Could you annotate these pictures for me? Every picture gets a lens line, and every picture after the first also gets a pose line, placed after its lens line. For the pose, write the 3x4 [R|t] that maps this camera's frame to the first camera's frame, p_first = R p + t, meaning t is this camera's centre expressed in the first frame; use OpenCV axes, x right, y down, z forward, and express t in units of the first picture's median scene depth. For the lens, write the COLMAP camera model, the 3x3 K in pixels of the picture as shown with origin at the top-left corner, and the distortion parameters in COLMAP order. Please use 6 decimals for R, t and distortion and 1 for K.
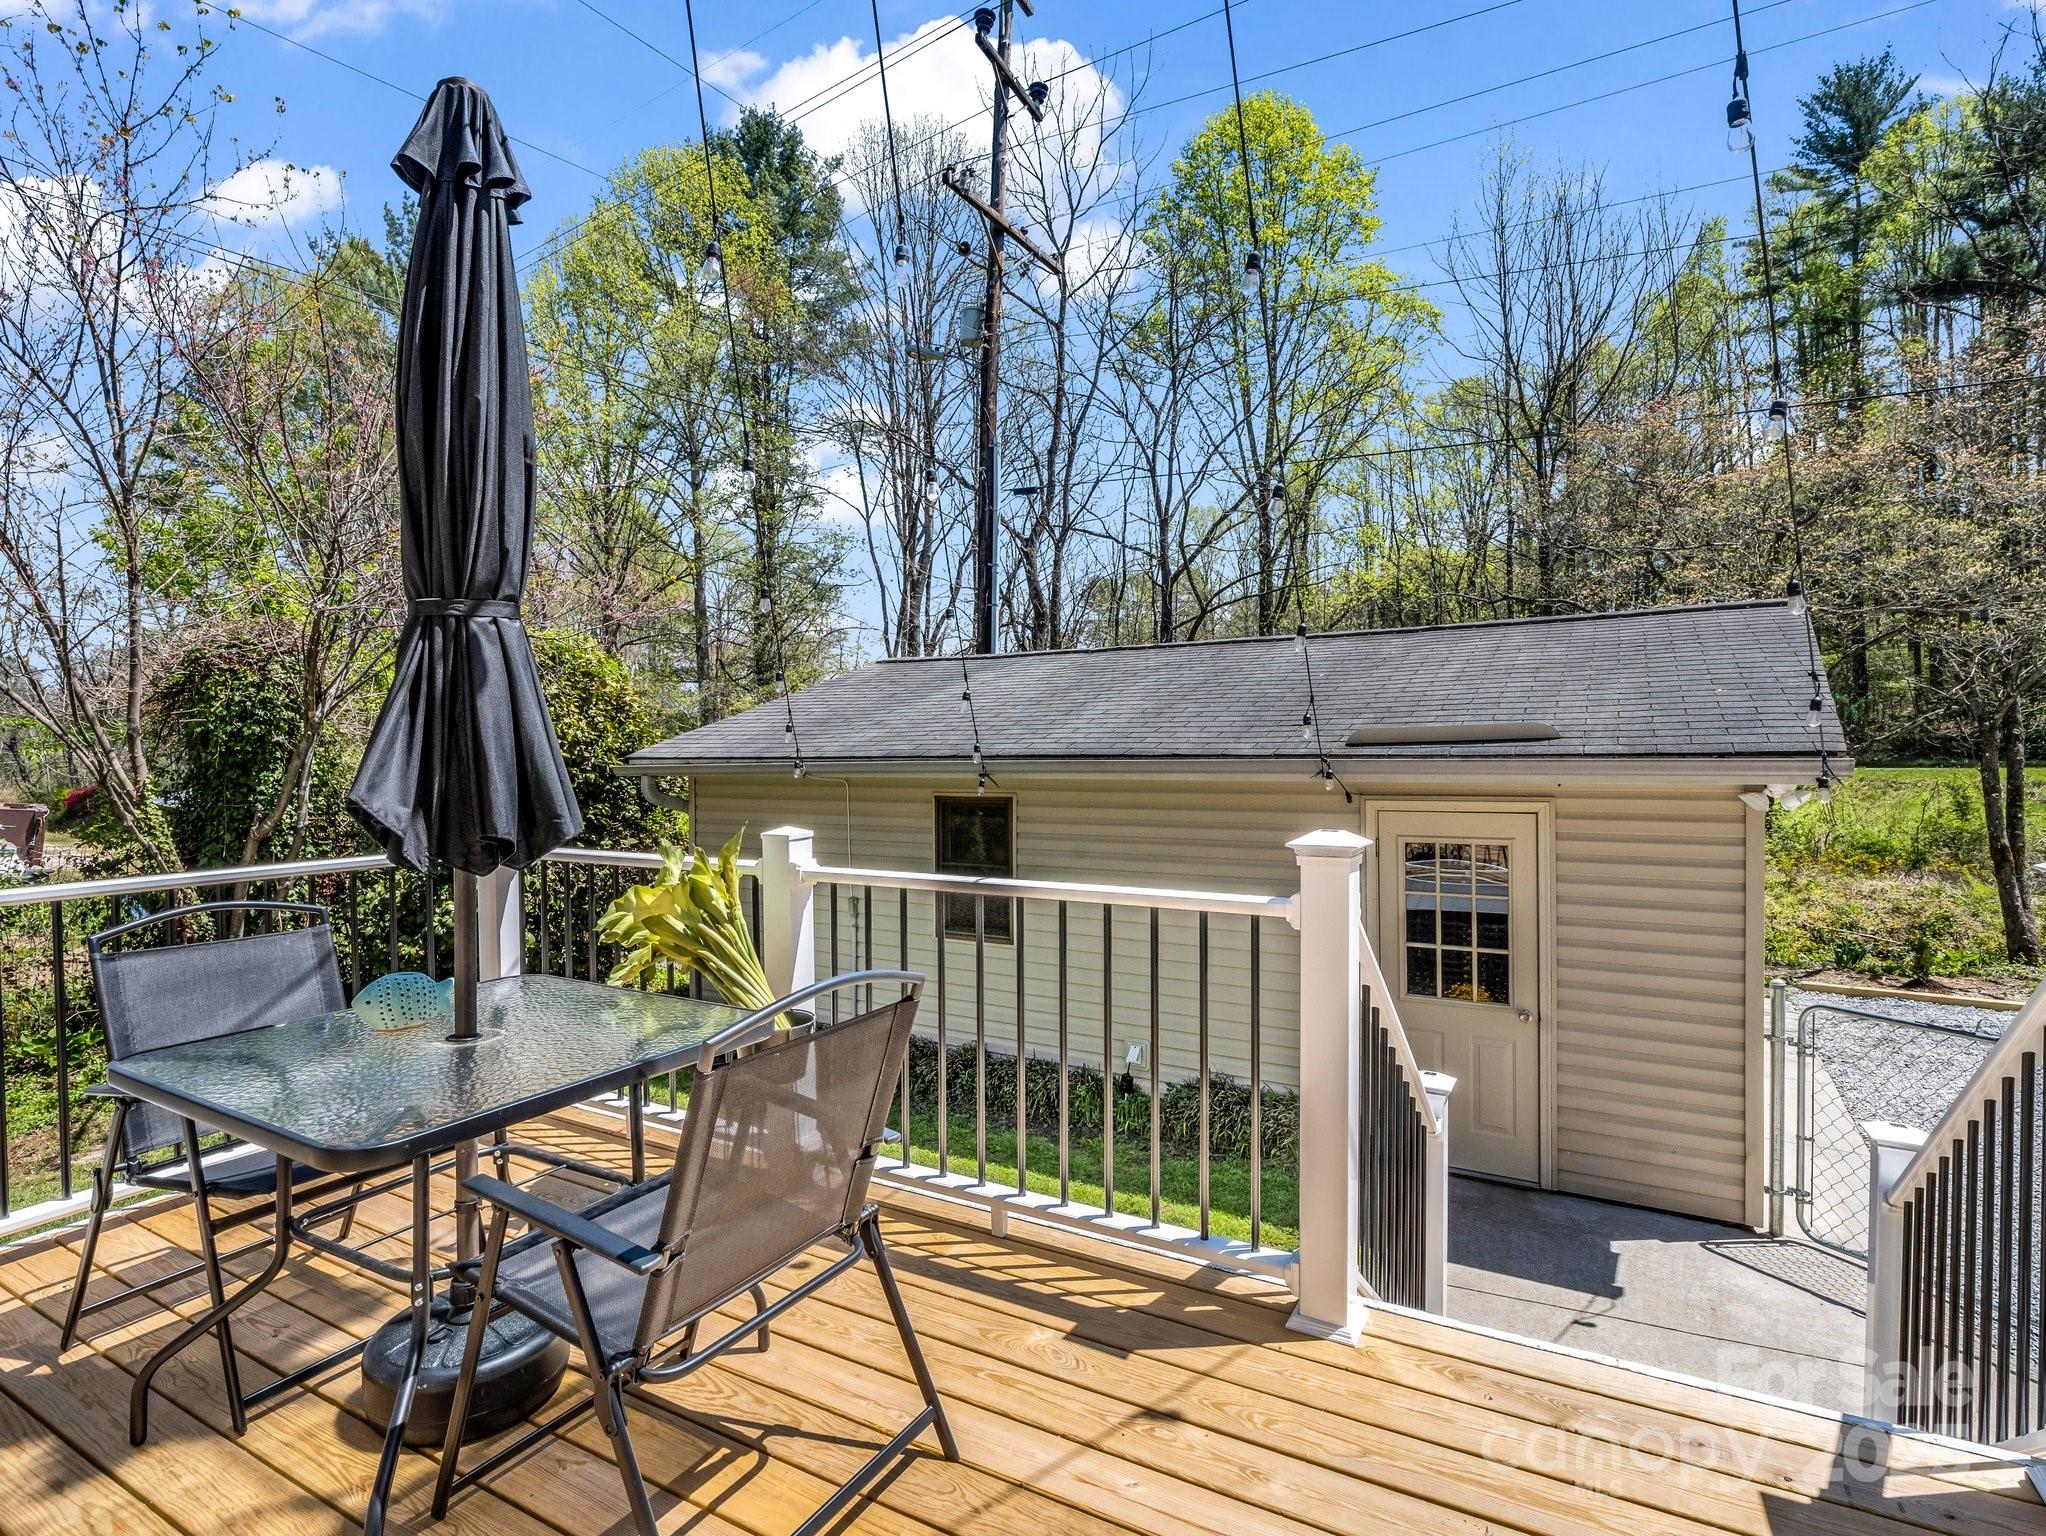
lens RADIAL K [[1049.9, 0, 1017.5], [0, 1049.9, 757.2], [0, 0, 1]] dist [0.000942, -0.000137]
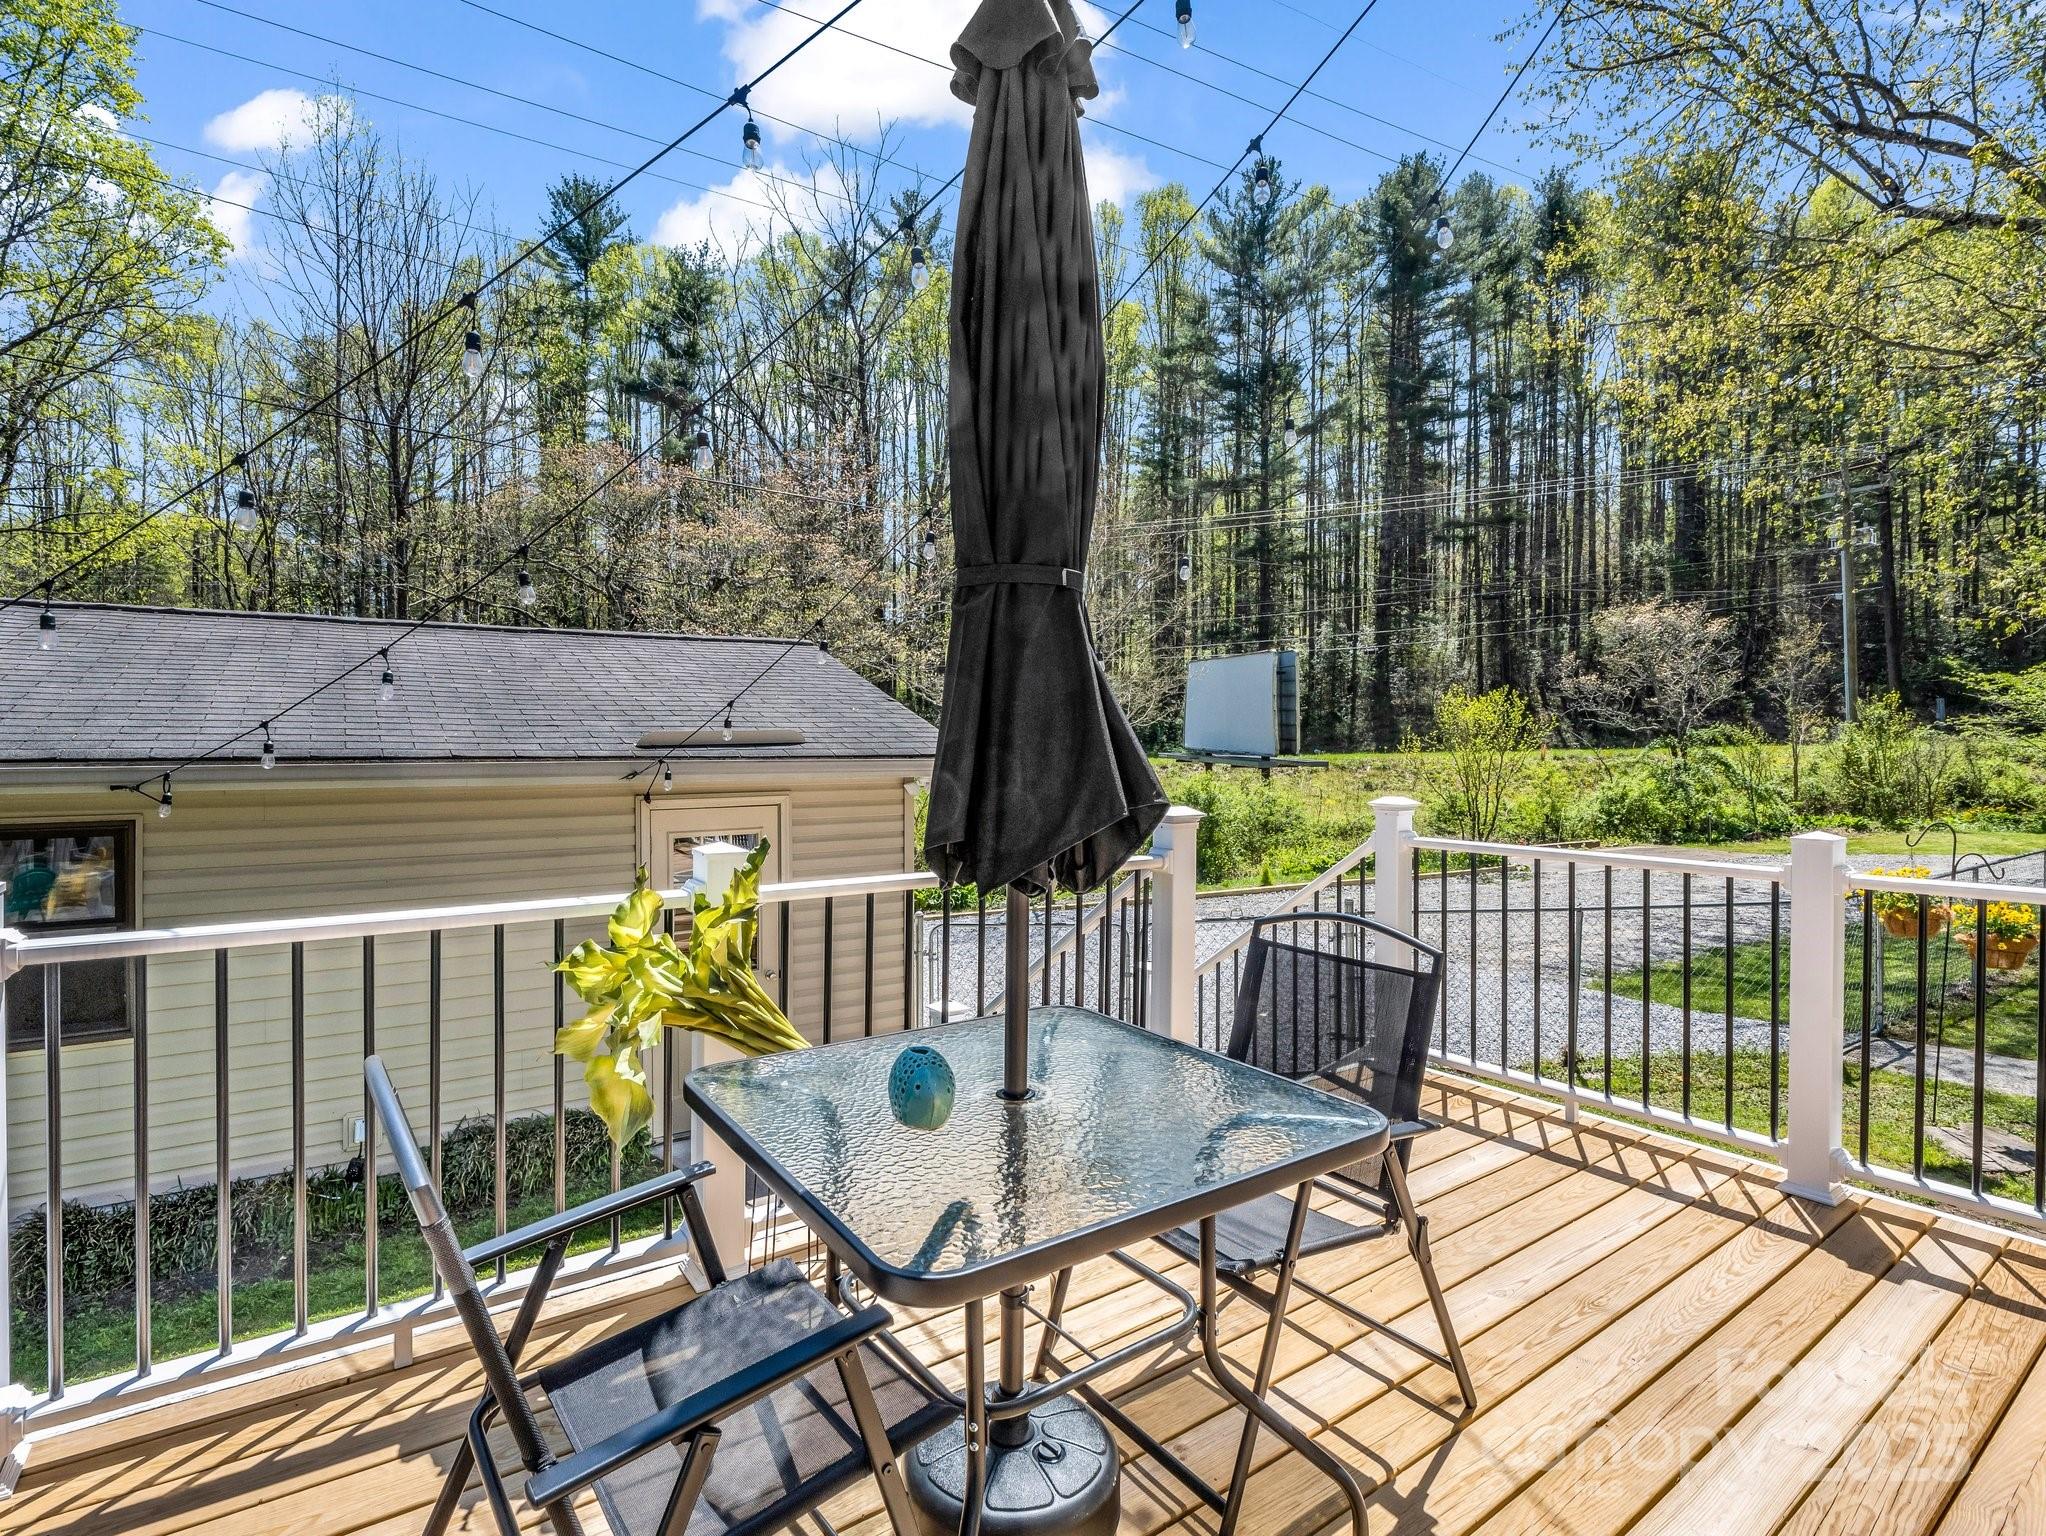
lens RADIAL K [[1049.9, 0, 1017.5], [0, 1049.9, 757.2], [0, 0, 1]] dist [0.000942, -0.000137]
pose [[0.446717, -0.000622, 0.894675, -0.123604], [0.002726, 0.999996, -0.000666, 0.000069], [-0.894671, 0.002736, 0.446717, 0.062945]]
